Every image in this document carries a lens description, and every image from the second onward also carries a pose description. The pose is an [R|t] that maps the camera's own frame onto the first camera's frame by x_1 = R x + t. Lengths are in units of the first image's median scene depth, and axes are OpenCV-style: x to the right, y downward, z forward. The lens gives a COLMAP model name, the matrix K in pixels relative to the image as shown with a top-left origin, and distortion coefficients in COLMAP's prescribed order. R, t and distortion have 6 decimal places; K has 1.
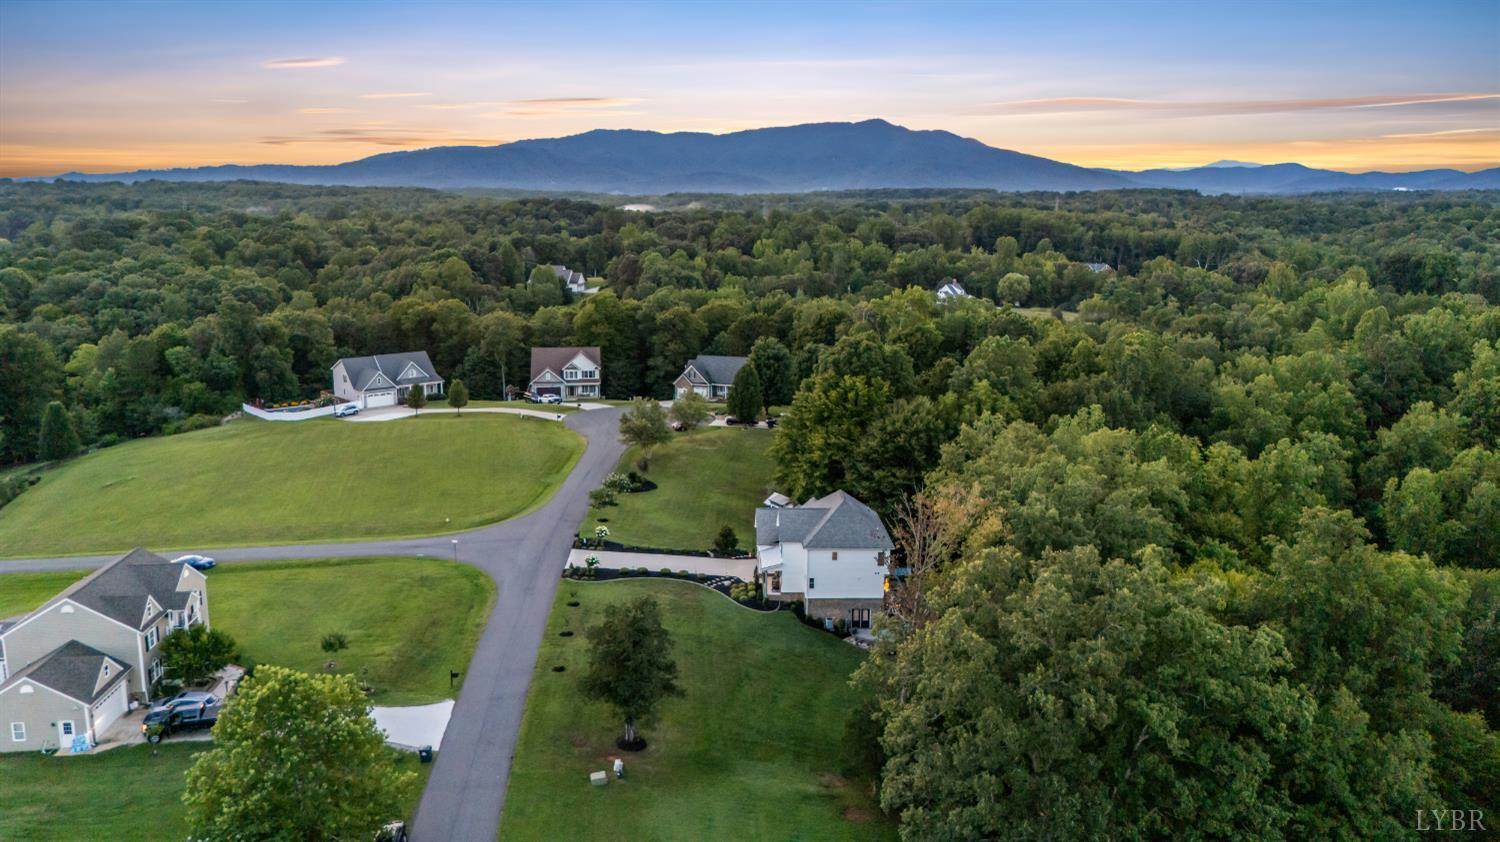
lens RADIAL K [[1096.4, 0, 750.0], [0, 1096.4, 421.0], [0, 0, 1]] dist [0.082801, -0.100319]
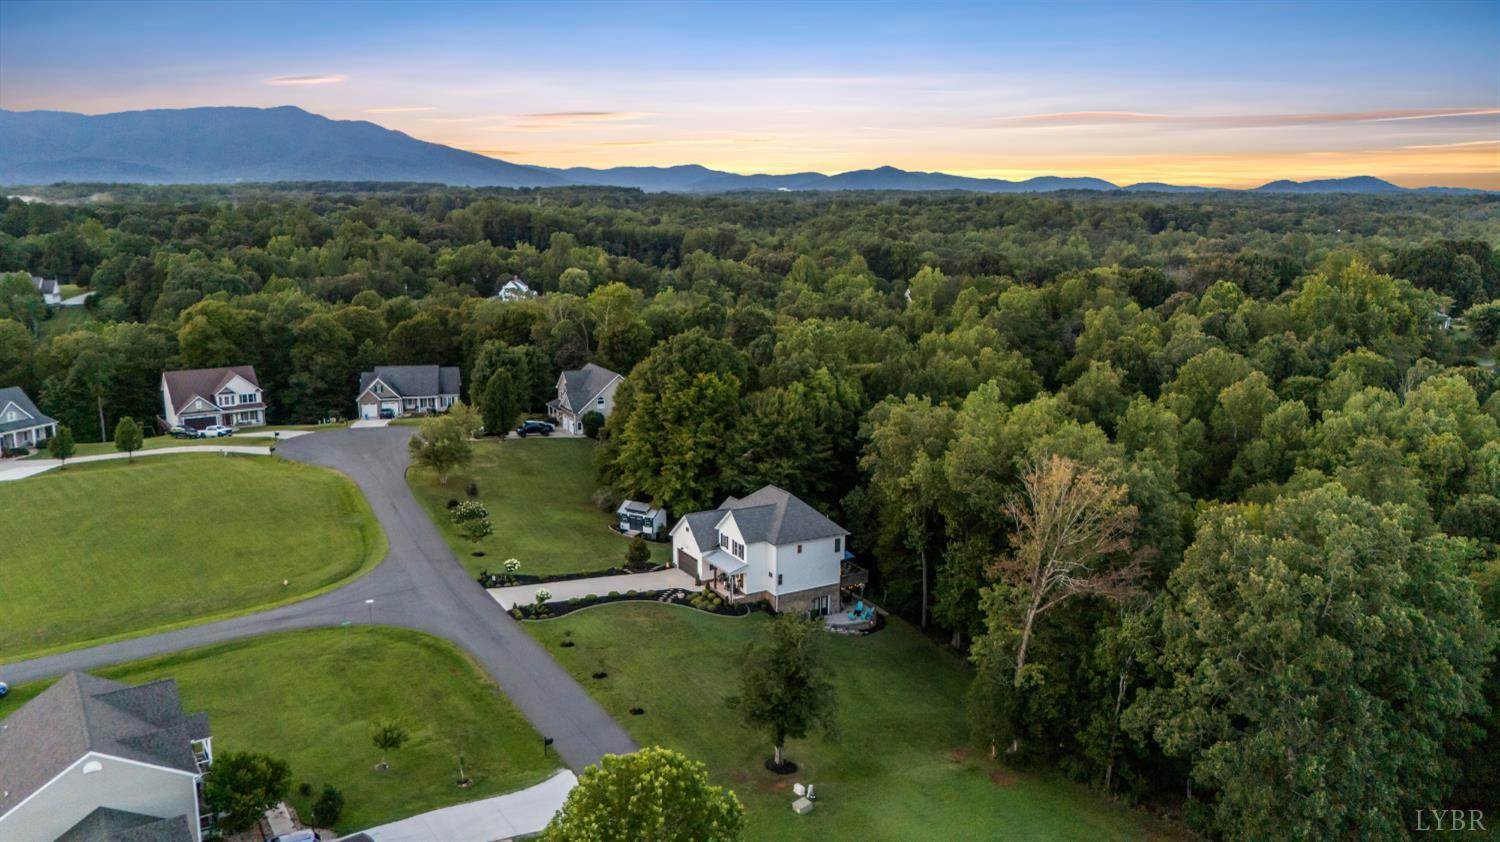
lens RADIAL K [[1096.4, 0, 750.0], [0, 1096.4, 421.0], [0, 0, 1]] dist [0.082801, -0.100319]
pose [[0.879282, -0.093133, 0.467108, -0.208558], [0.091097, 0.995476, 0.026998, -0.012863], [-0.467510, 0.018813, 0.883788, 0.061398]]
